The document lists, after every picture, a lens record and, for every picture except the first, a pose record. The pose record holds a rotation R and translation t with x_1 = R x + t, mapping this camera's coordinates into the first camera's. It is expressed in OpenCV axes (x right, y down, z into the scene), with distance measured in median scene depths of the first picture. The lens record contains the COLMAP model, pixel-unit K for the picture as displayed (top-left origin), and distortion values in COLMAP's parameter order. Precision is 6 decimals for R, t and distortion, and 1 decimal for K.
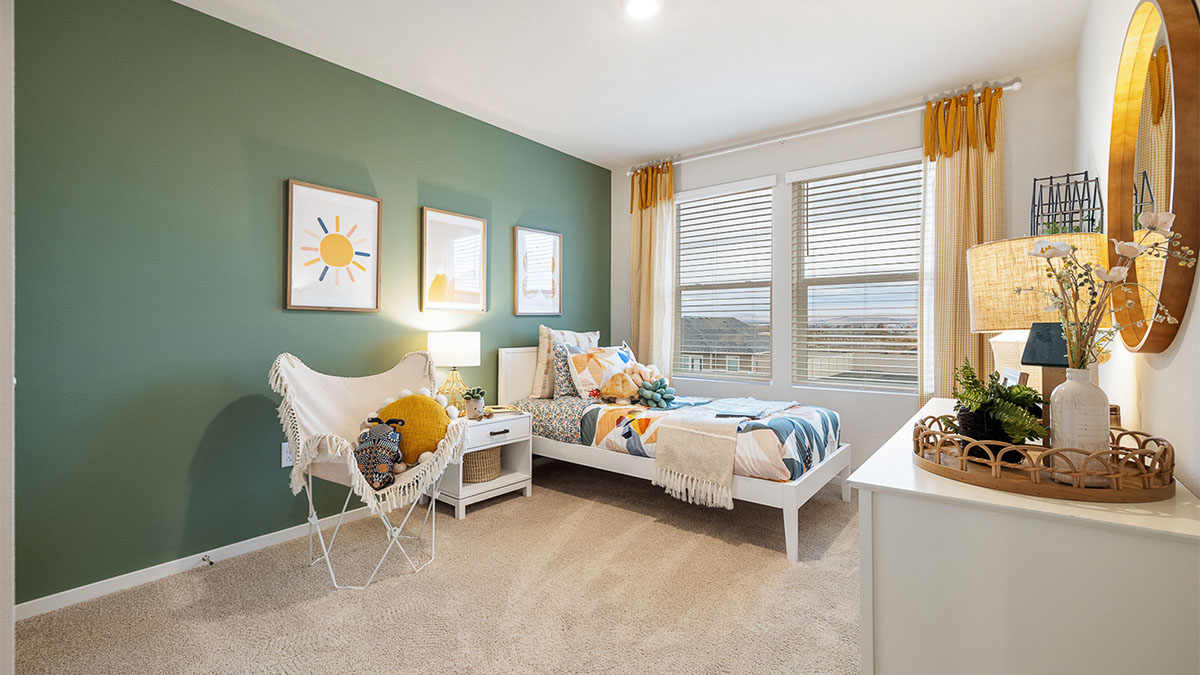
lens RADIAL K [[517.3, 0, 598.2], [0, 517.3, 333.1], [0, 0, 1]] dist [-0.000621, -0.000106]
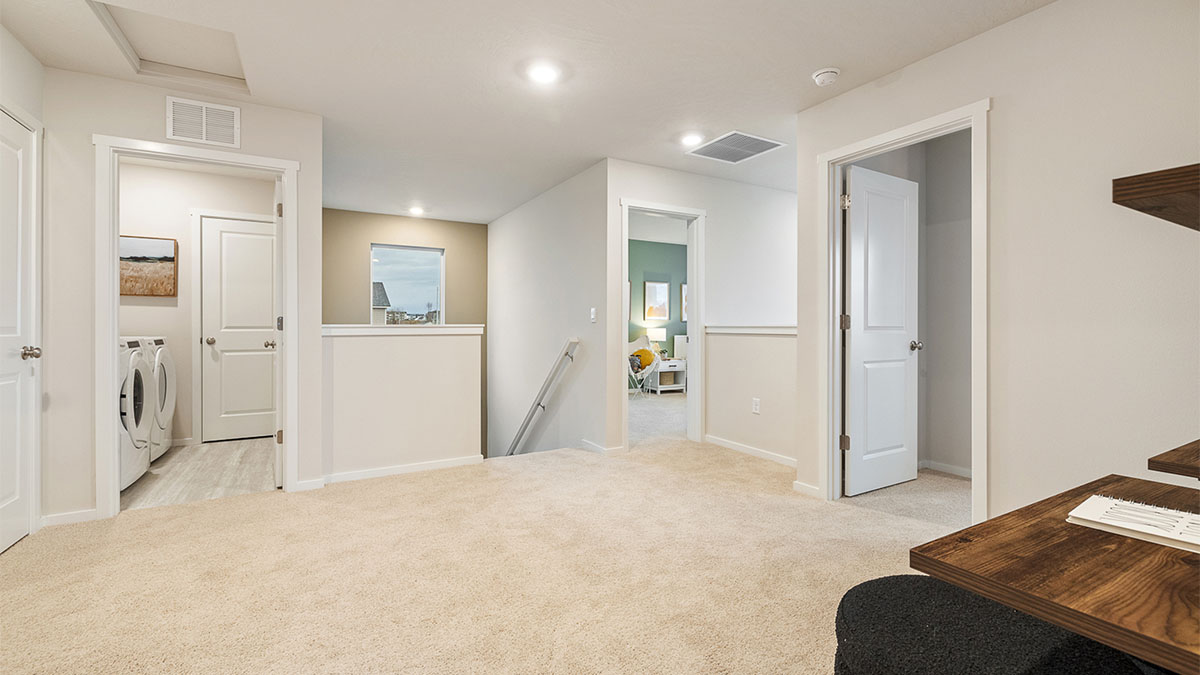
lens RADIAL K [[517.3, 0, 600.5], [0, 517.3, 333.0], [0, 0, 1]] dist [-0.000621, -0.000106]
pose [[0.926575, -0.001237, -0.376109, 0.473853], [0.001365, 0.999999, 0.000074, 0.021407], [0.376108, -0.000582, 0.926576, -1.635303]]
